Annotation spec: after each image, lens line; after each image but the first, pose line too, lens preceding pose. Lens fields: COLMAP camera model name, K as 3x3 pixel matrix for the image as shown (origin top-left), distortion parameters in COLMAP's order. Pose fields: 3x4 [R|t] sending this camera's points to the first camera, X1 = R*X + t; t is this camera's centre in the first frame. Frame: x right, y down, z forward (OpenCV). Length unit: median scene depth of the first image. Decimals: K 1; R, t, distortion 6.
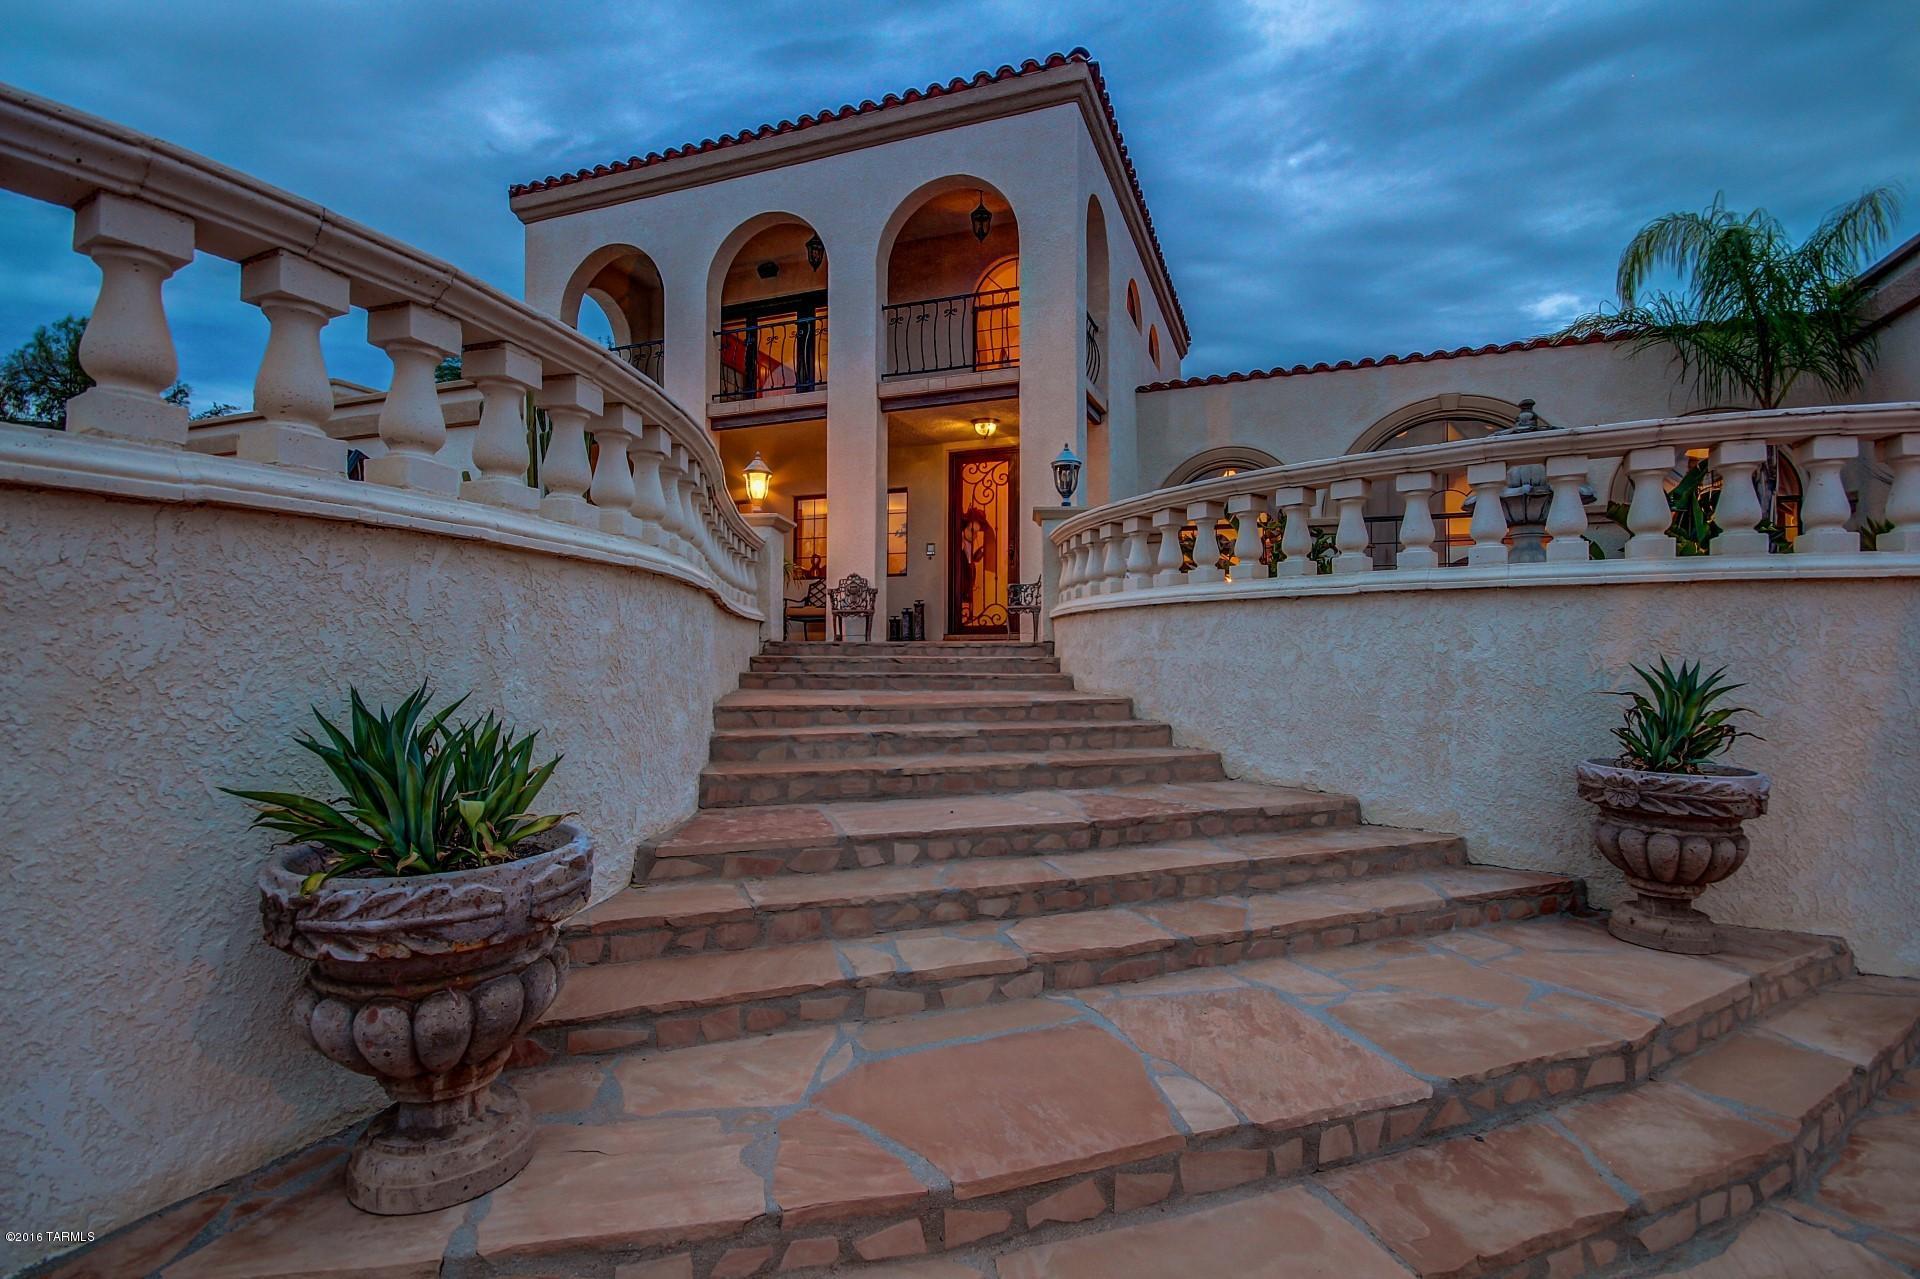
lens RADIAL K [[888.0, 0, 958.1], [0, 888.0, 636.9], [0, 0, 1]] dist [0.004817, 0.000495]
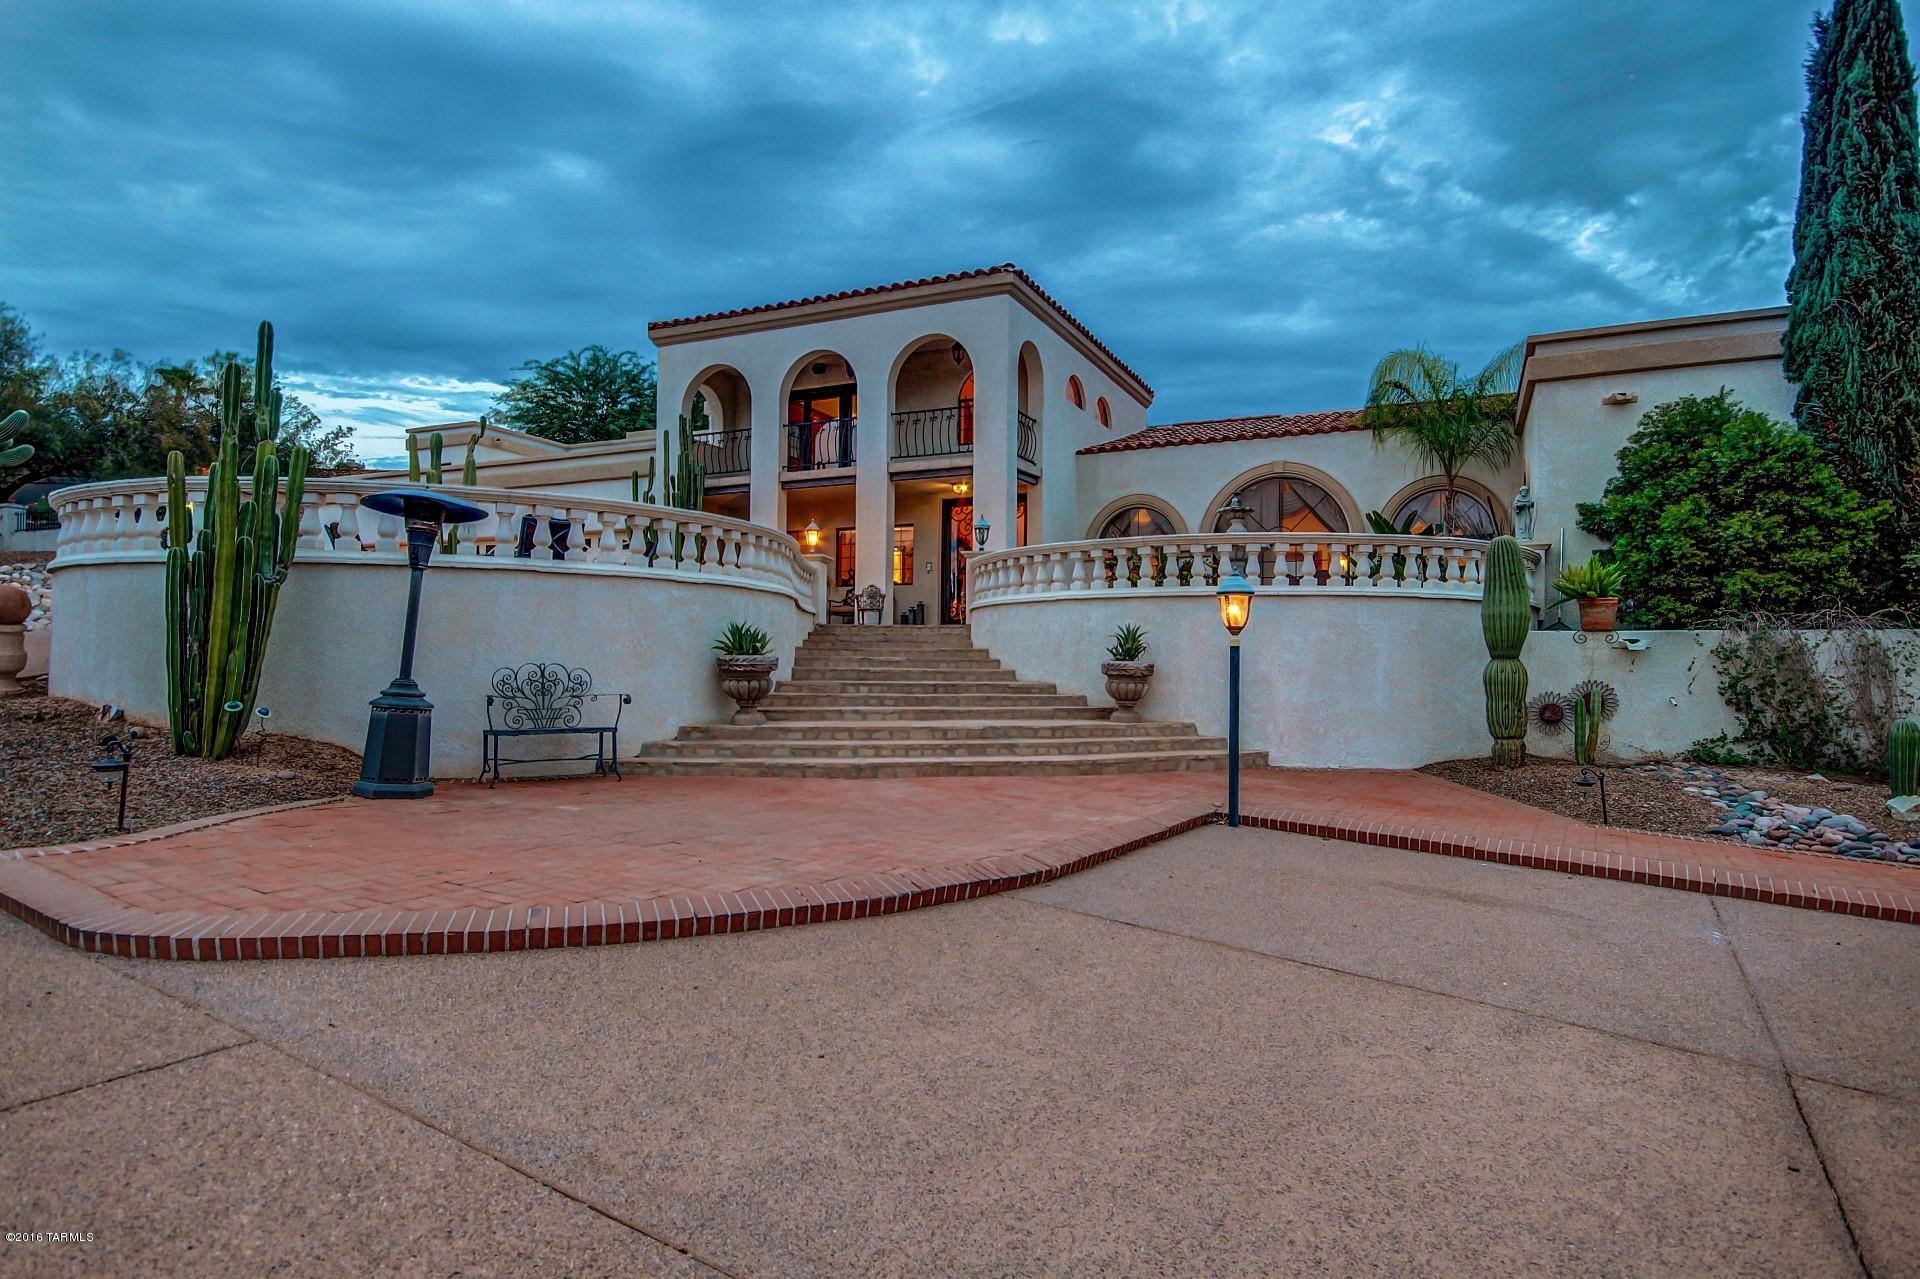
lens RADIAL K [[1056.9, 0, 963.5], [0, 1056.9, 639.2], [0, 0, 1]] dist [-0.002785, -0.000171]
pose [[0.997240, 0.004043, -0.074131, 0.181741], [-0.004306, 0.999985, -0.003387, 0.031142], [0.074116, 0.003697, 0.997243, -0.847908]]
